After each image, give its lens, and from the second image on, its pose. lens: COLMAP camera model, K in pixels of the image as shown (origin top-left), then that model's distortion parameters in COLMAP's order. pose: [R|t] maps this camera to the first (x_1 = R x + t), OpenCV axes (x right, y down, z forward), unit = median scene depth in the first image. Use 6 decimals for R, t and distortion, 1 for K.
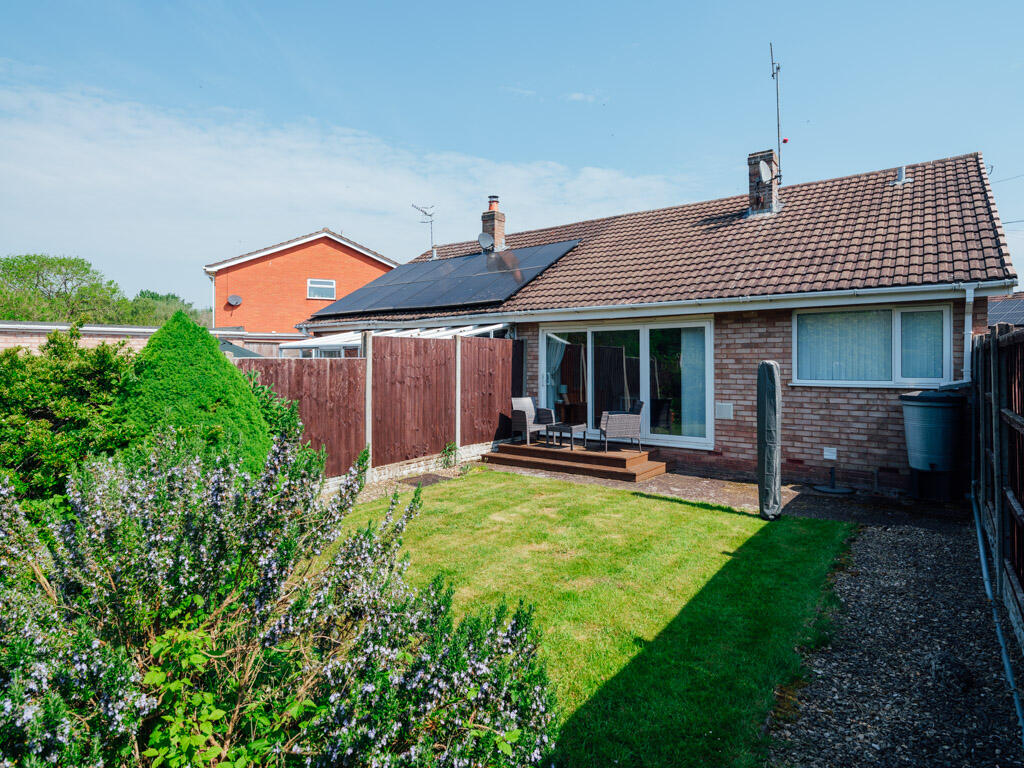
lens RADIAL K [[569.1, 0, 516.3], [0, 569.1, 358.5], [0, 0, 1]] dist [-0.002479, -0.000999]
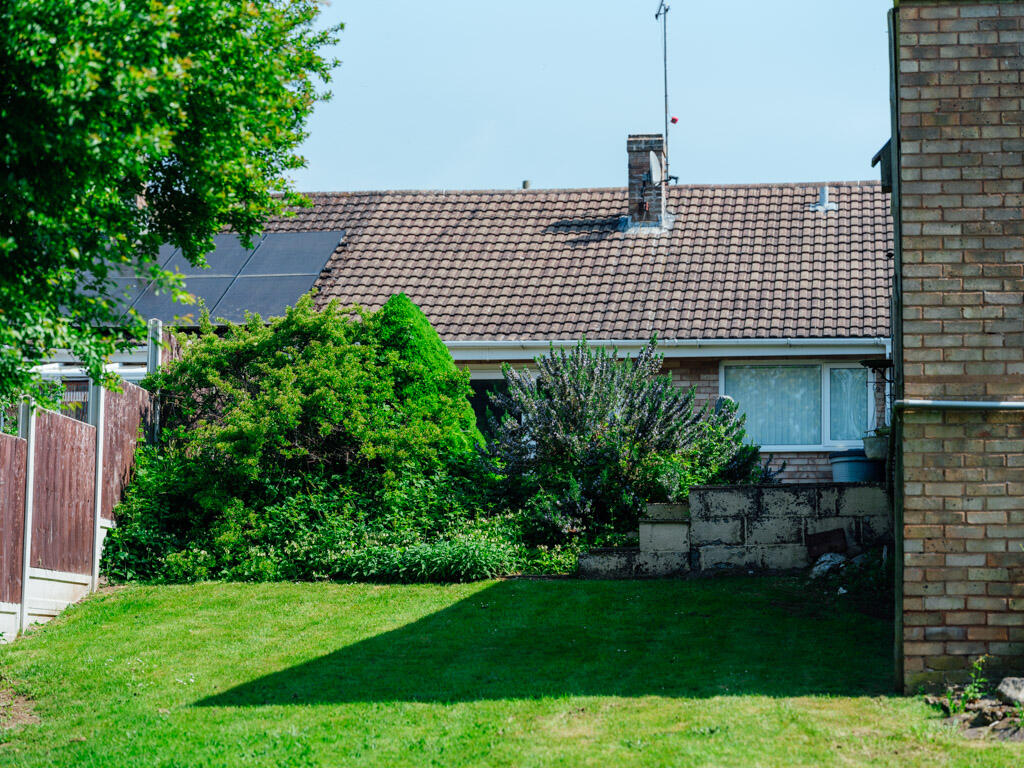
lens RADIAL K [[2680.9, 0, 512.8], [0, 2680.9, 383.6], [0, 0, 1]] dist [-0.033144, 0.000000]
pose [[0.877356, 0.075528, 0.473859, -1.191533], [-0.015465, 0.991472, -0.129395, 0.335747], [-0.479591, 0.106197, 0.871042, -1.648775]]
